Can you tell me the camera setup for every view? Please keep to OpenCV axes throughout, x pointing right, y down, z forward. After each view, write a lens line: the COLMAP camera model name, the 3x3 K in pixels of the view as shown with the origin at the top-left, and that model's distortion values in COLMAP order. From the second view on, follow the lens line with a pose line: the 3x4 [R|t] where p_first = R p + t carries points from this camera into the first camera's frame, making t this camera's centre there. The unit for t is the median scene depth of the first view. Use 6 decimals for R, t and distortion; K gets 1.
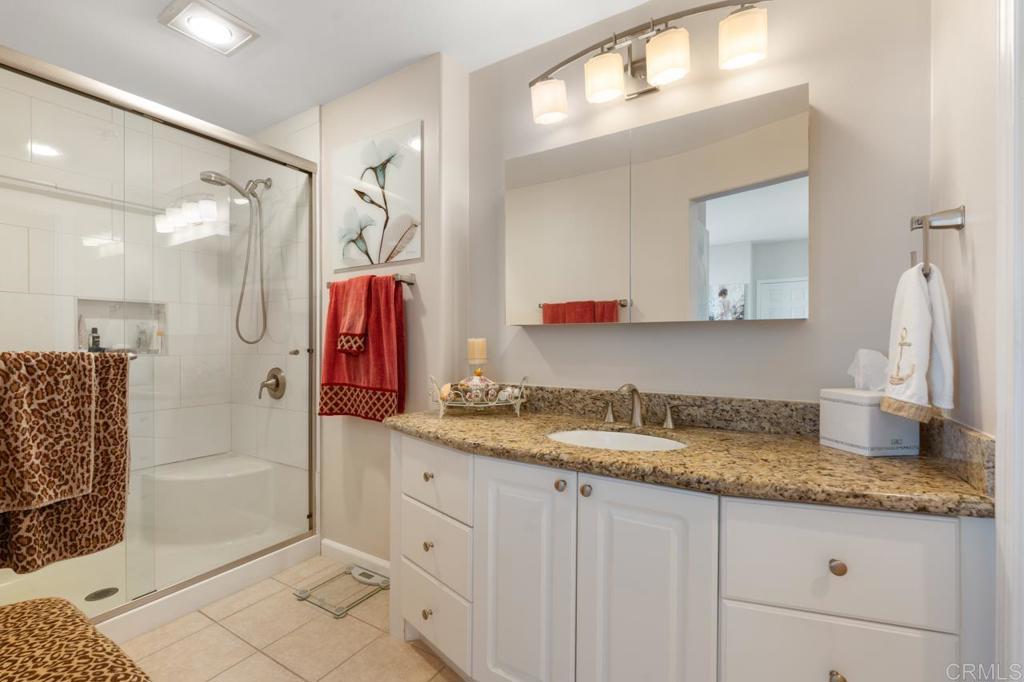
lens RADIAL K [[448.0, 0, 511.1], [0, 448.0, 341.6], [0, 0, 1]] dist [-0.002534, -0.000110]
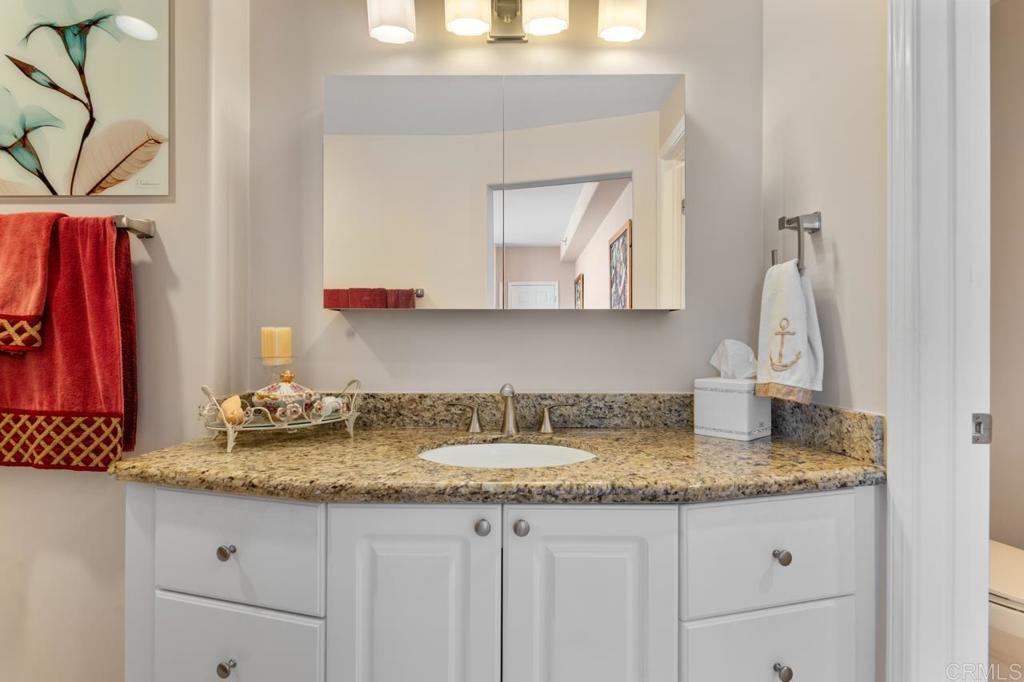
lens RADIAL K [[485.3, 0, 512.6], [0, 485.3, 341.9], [0, 0, 1]] dist [-0.004863, 0.000776]
pose [[0.848749, 0.001030, 0.528795, -0.191658], [-0.001254, 0.999999, 0.000065, 0.017726], [-0.528794, -0.000718, 0.848750, 0.232200]]
